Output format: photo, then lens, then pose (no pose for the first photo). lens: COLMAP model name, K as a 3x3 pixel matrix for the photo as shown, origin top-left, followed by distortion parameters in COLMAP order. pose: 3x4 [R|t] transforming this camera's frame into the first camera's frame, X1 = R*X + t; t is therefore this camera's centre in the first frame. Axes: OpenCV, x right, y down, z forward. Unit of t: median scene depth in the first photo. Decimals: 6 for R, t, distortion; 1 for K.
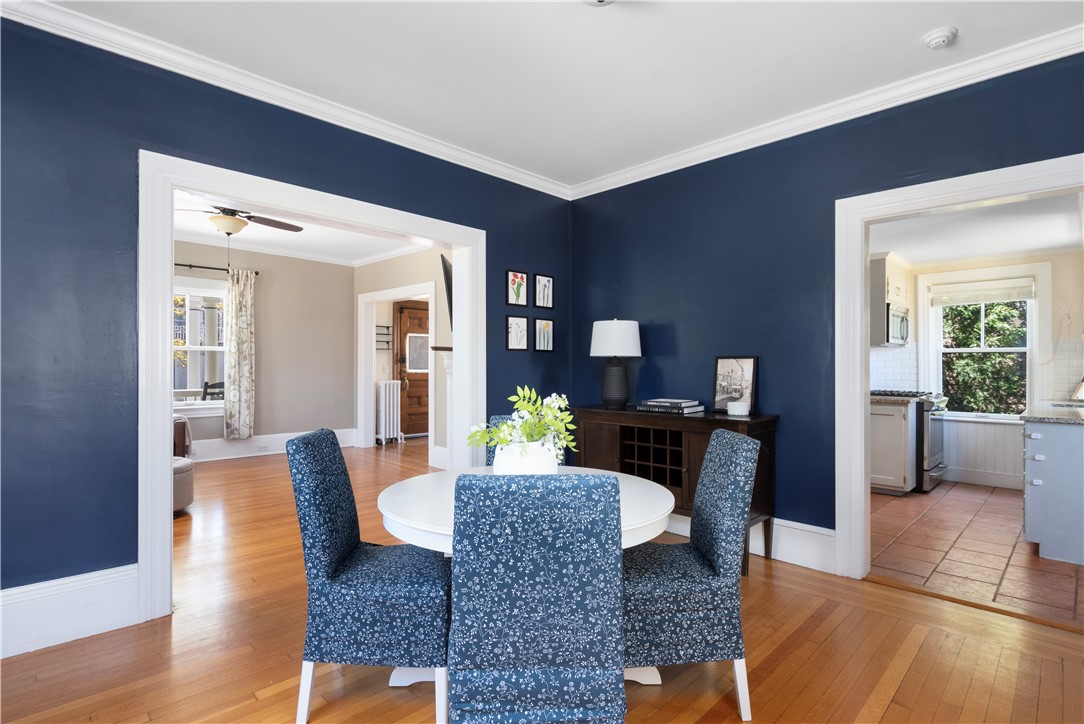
lens RADIAL K [[541.6, 0, 541.9], [0, 541.6, 365.0], [0, 0, 1]] dist [0.006887, -0.005717]
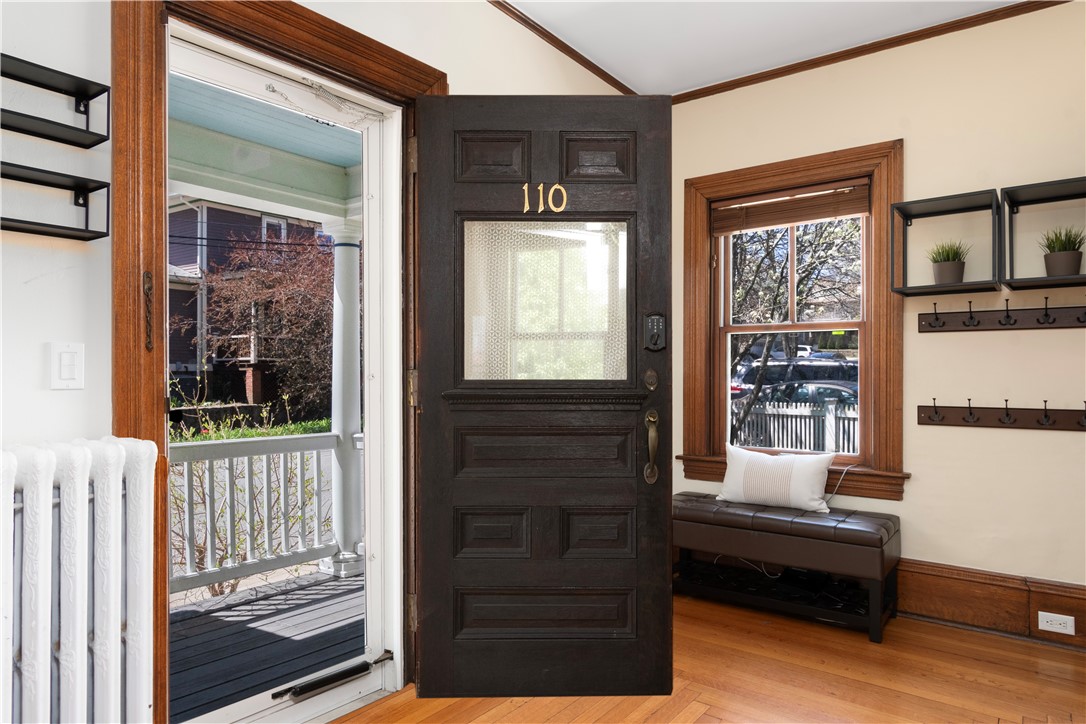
lens RADIAL K [[698.2, 0, 536.9], [0, 698.2, 369.8], [0, 0, 1]] dist [0.029701, 0.000547]
pose [[0.991014, 0.008171, 0.133506, -0.215352], [-0.008136, 0.999967, -0.000803, 0.010000], [-0.133508, -0.000290, 0.991048, 0.922543]]
